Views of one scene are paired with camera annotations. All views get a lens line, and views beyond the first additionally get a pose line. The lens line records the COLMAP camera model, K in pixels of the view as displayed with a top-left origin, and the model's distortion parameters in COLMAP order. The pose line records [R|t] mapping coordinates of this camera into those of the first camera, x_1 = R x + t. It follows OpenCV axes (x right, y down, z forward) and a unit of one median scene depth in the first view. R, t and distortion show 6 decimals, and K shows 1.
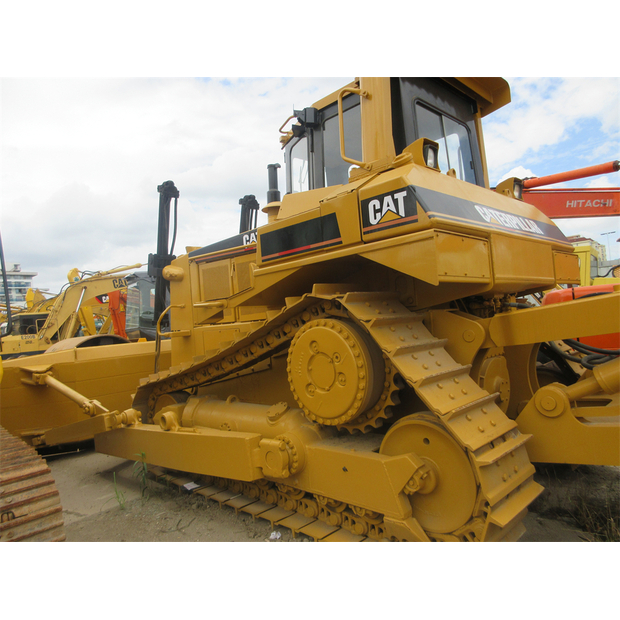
lens RADIAL K [[461.2, 0, 309.2], [0, 461.2, 306.9], [0, 0, 1]] dist [0.001012, -0.000695]
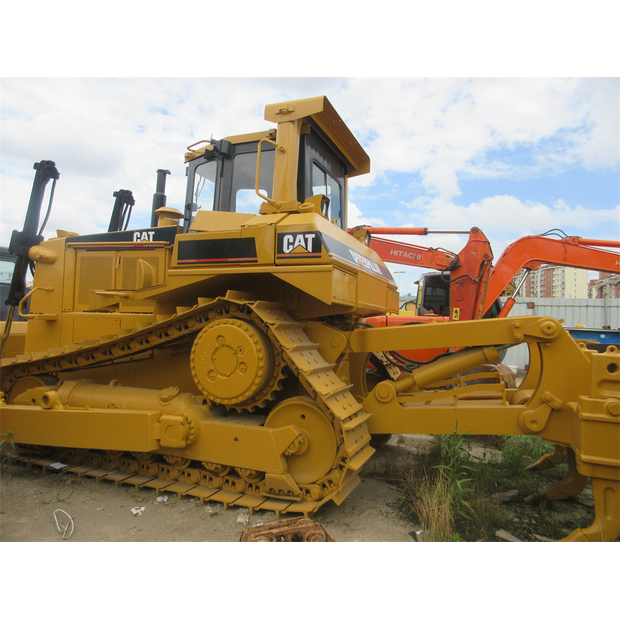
lens RADIAL K [[461.2, 0, 310.6], [0, 461.2, 307.0], [0, 0, 1]] dist [0.001012, -0.000695]
pose [[0.914843, 0.119749, 0.385645, -0.230382], [-0.114047, 0.992759, -0.037722, 0.015059], [-0.387370, -0.009472, 0.921876, -0.206139]]
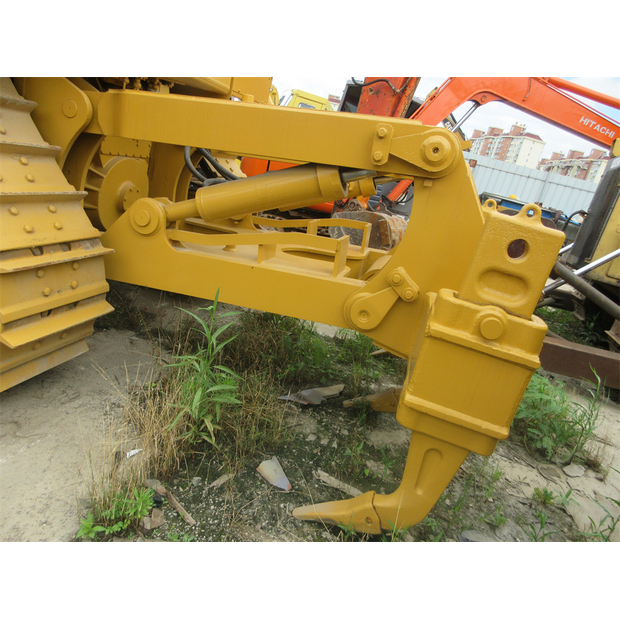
lens RADIAL K [[461.2, 0, 307.4], [0, 461.2, 309.1], [0, 0, 1]] dist [0.001012, -0.000695]
pose [[0.830832, 0.110773, 0.545388, 0.258797], [-0.311471, 0.904686, 0.290739, 0.018690], [-0.461199, -0.411428, 0.786144, 0.110015]]
